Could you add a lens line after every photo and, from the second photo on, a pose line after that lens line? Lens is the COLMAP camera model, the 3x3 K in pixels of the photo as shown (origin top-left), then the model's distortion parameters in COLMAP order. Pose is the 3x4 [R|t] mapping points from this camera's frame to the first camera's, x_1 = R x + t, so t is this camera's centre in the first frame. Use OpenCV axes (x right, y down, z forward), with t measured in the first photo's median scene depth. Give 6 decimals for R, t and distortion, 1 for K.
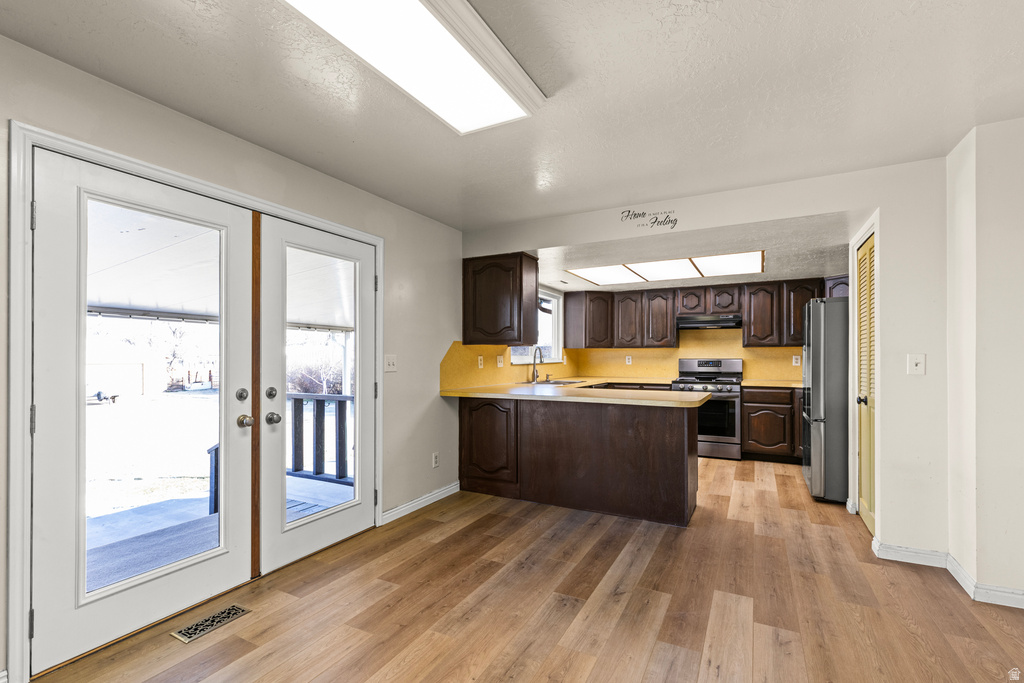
lens RADIAL K [[444.0, 0, 508.7], [0, 444.0, 351.2], [0, 0, 1]] dist [0.016729, -0.002164]
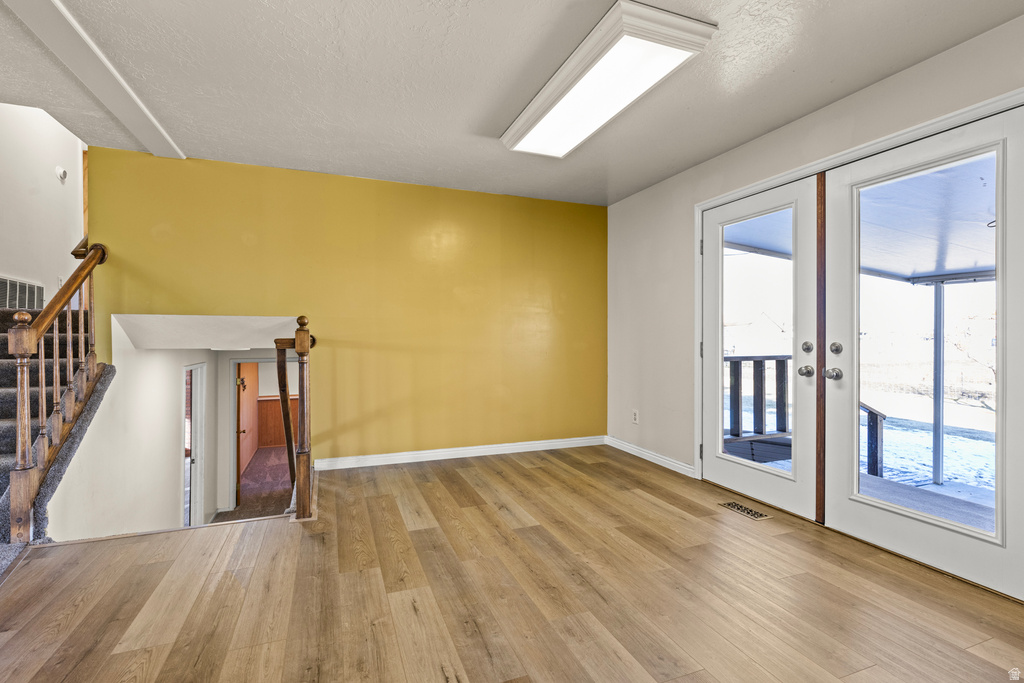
lens RADIAL K [[513.1, 0, 524.9], [0, 513.1, 335.2], [0, 0, 1]] dist [-0.027275, -0.000191]
pose [[-0.641868, -0.011051, -0.766736, 0.545814], [0.006708, 0.999777, -0.020026, 0.060017], [0.766786, -0.017997, -0.641650, 0.861930]]
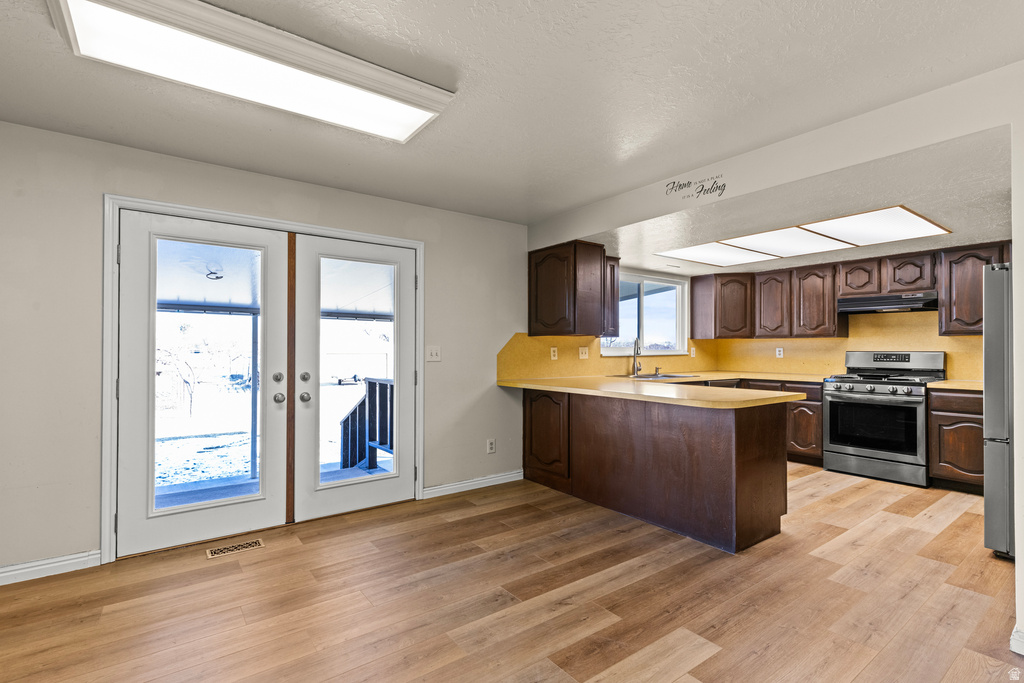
lens RADIAL K [[442.4, 0, 513.4], [0, 442.4, 339.0], [0, 0, 1]] dist [0.011282, -0.001825]
pose [[0.914136, -0.008124, -0.405326, 0.359763], [0.004077, 0.999933, -0.010848, 0.003437], [0.405387, 0.008264, 0.914108, 0.077114]]
